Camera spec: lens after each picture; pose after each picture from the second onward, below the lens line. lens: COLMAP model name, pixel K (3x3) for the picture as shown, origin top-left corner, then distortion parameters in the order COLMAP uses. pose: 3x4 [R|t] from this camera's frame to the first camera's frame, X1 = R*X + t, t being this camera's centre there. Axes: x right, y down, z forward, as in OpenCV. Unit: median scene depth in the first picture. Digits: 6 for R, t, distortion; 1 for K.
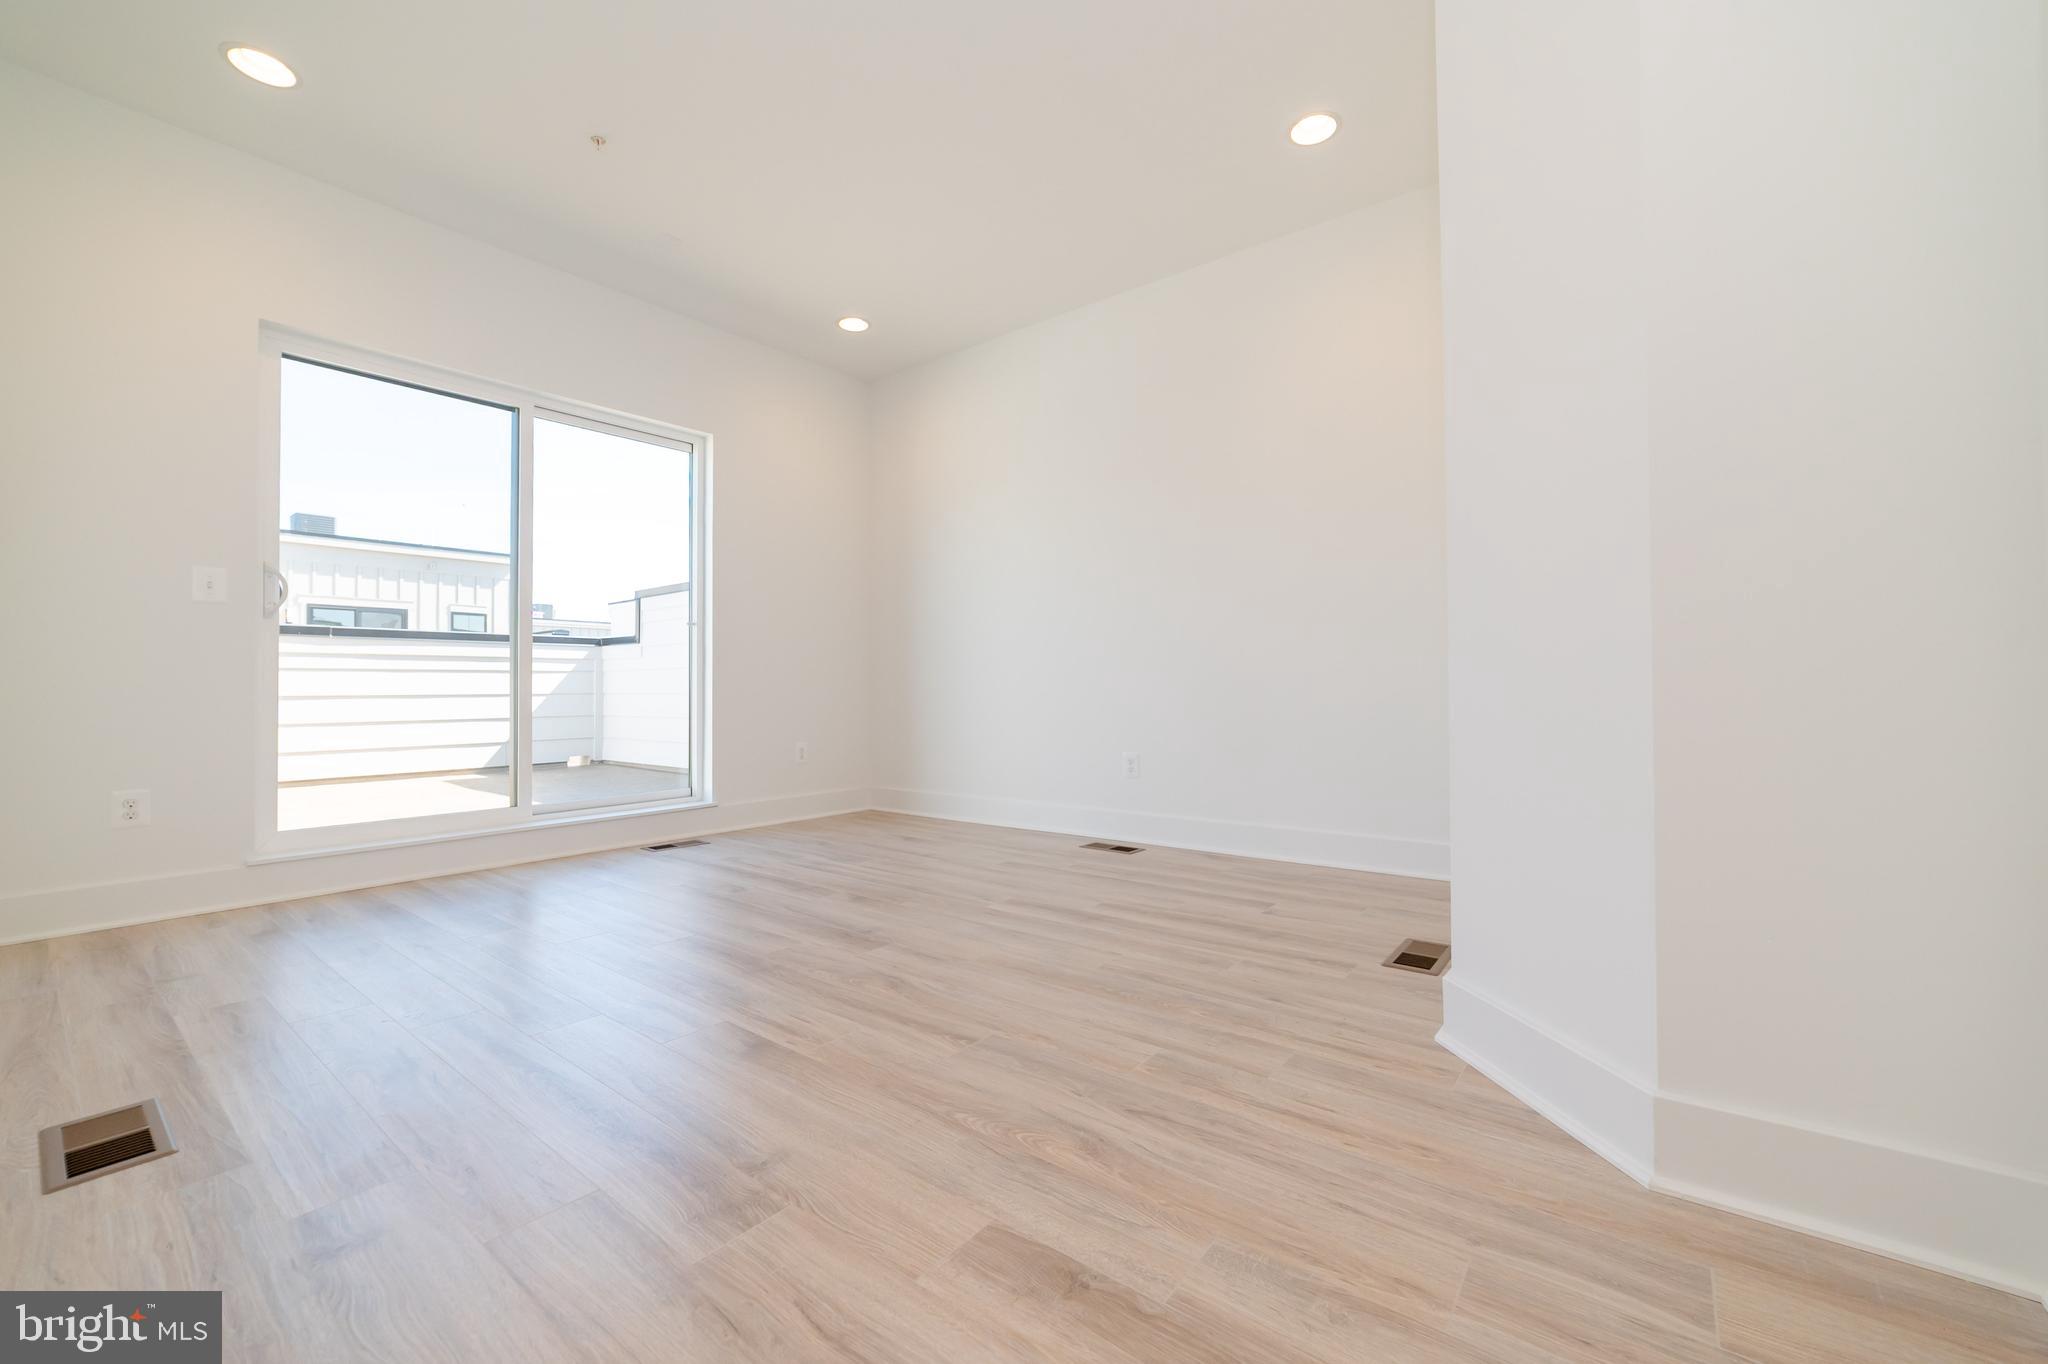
lens RADIAL K [[800.5, 0, 1047.6], [0, 800.5, 662.5], [0, 0, 1]] dist [-0.008554, 0.000717]
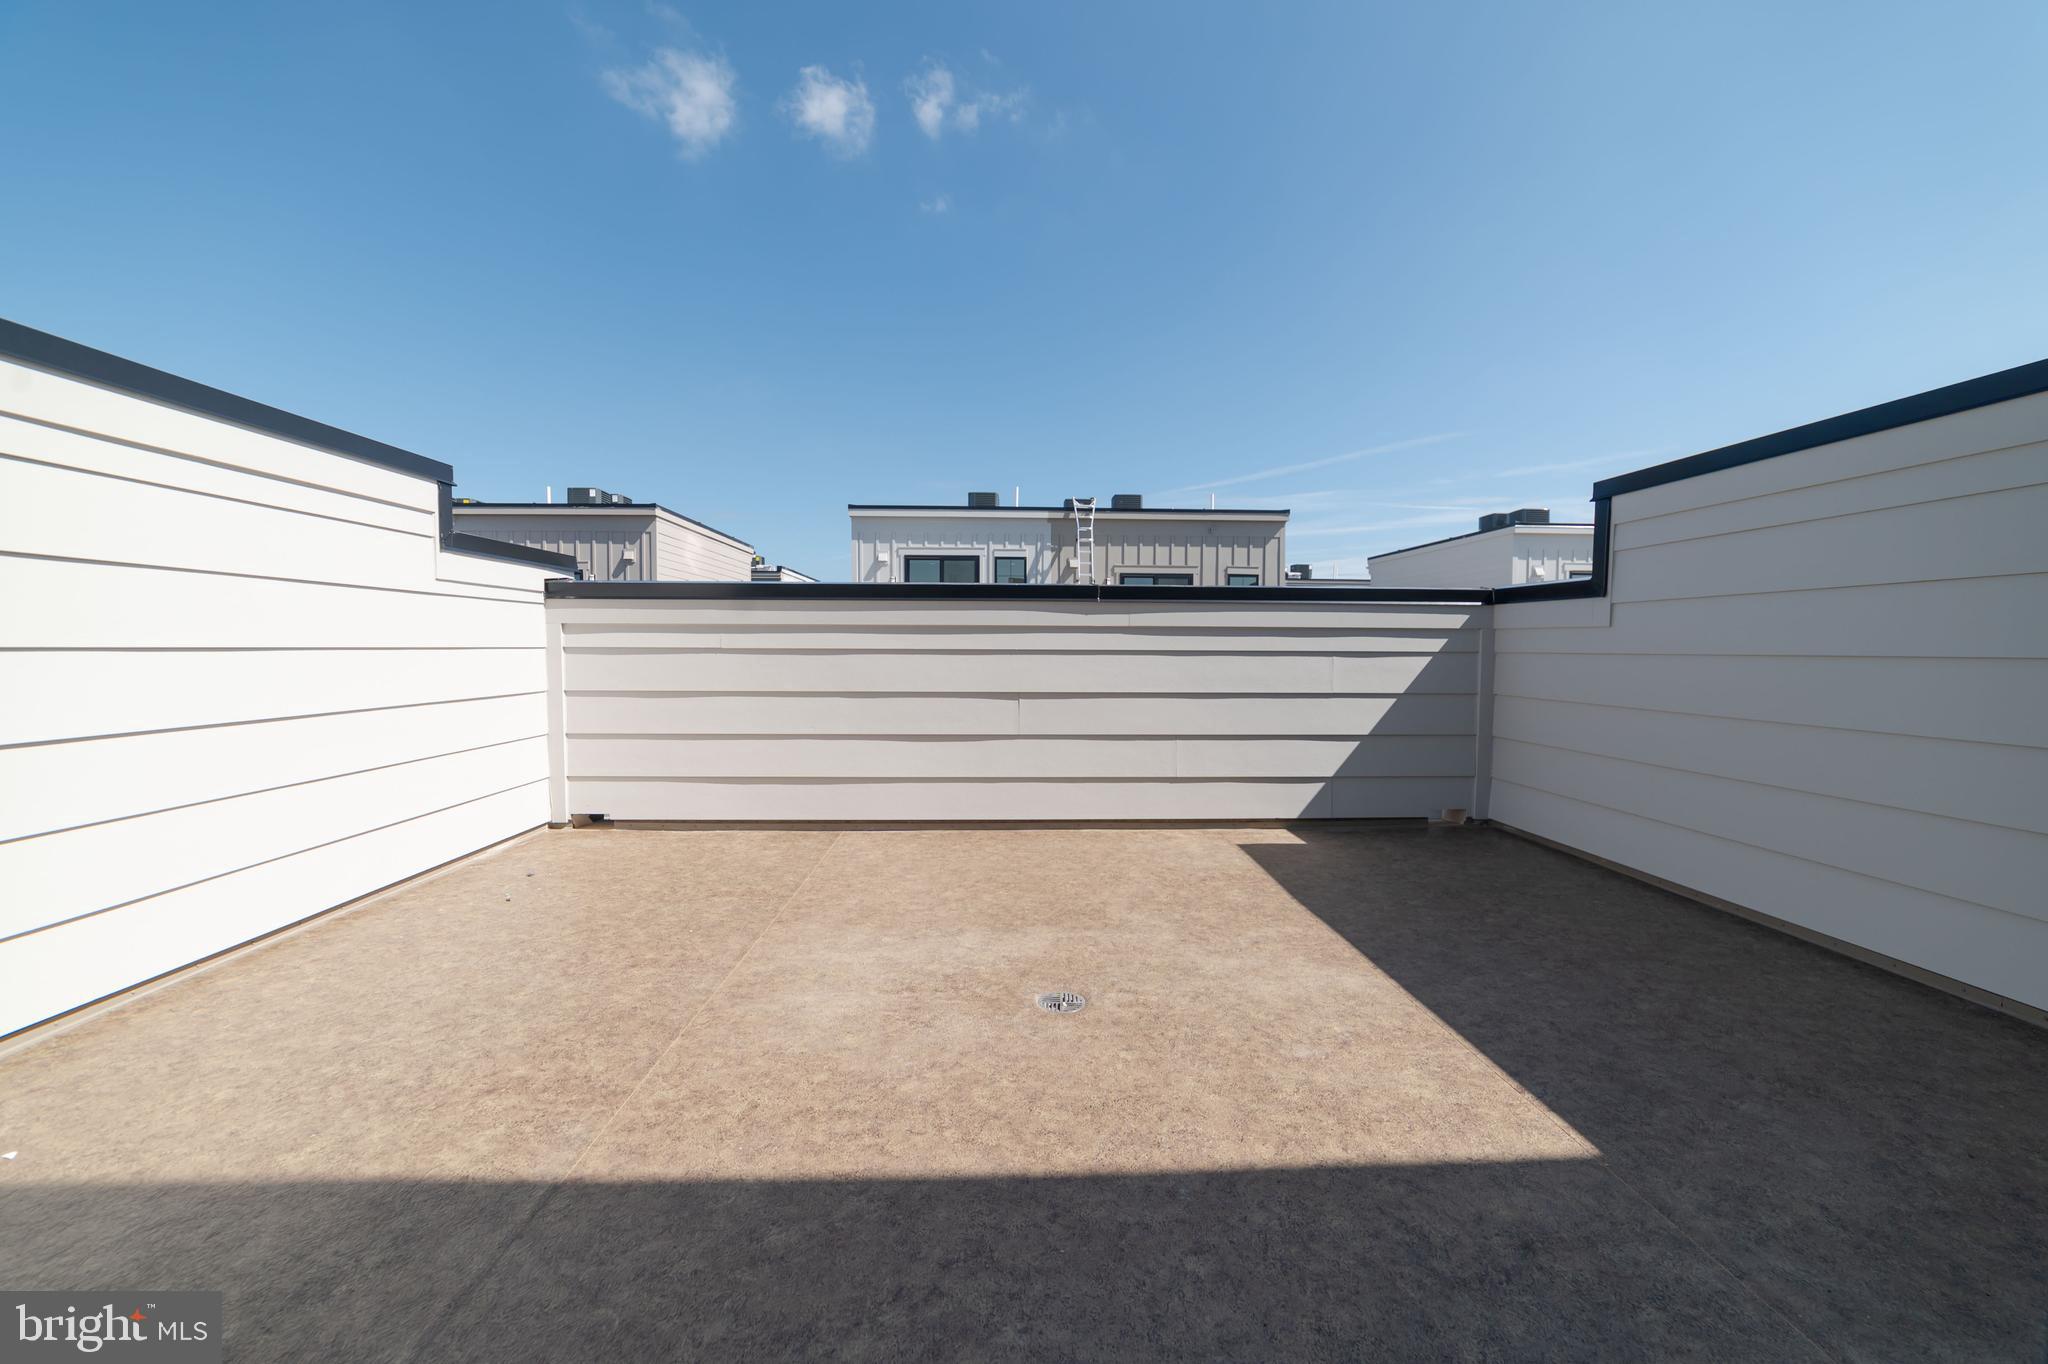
lens RADIAL K [[800.1, 0, 1010.8], [0, 800.1, 688.9], [0, 0, 1]] dist [-0.010088, 0.000260]
pose [[0.622954, 0.060827, -0.779890, -0.142400], [0.005614, 0.996599, 0.082213, -0.004227], [0.782238, -0.055594, 0.620494, 0.175186]]
